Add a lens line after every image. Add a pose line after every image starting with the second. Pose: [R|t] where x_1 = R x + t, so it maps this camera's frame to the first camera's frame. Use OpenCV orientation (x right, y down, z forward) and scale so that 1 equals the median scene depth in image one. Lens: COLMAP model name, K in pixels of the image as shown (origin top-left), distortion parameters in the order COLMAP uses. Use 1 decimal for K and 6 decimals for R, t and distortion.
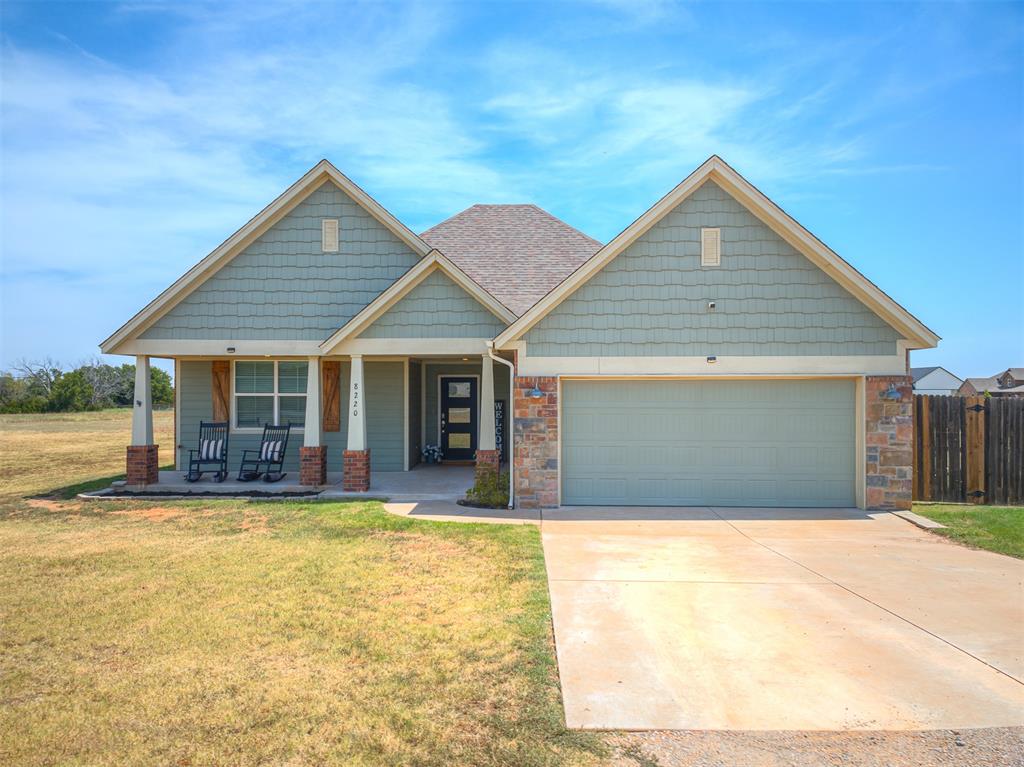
lens RADIAL K [[709.2, 0, 512.0], [0, 709.2, 383.5], [0, 0, 1]] dist [0.057824, -0.075589]
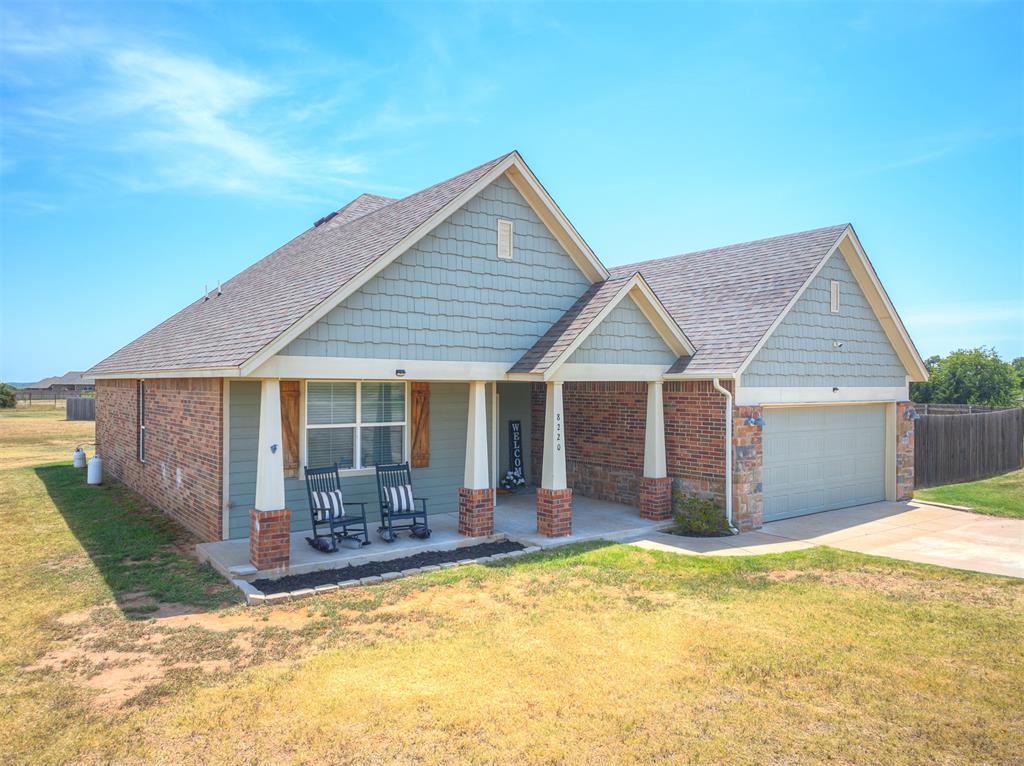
lens RADIAL K [[709.2, 0, 512.0], [0, 709.2, 383.0], [0, 0, 1]] dist [0.057824, -0.075589]
pose [[0.786829, 0.002353, 0.617167, -0.856972], [-0.006650, 0.999967, 0.004665, -0.044572], [-0.617136, -0.007774, 0.786818, 0.361662]]
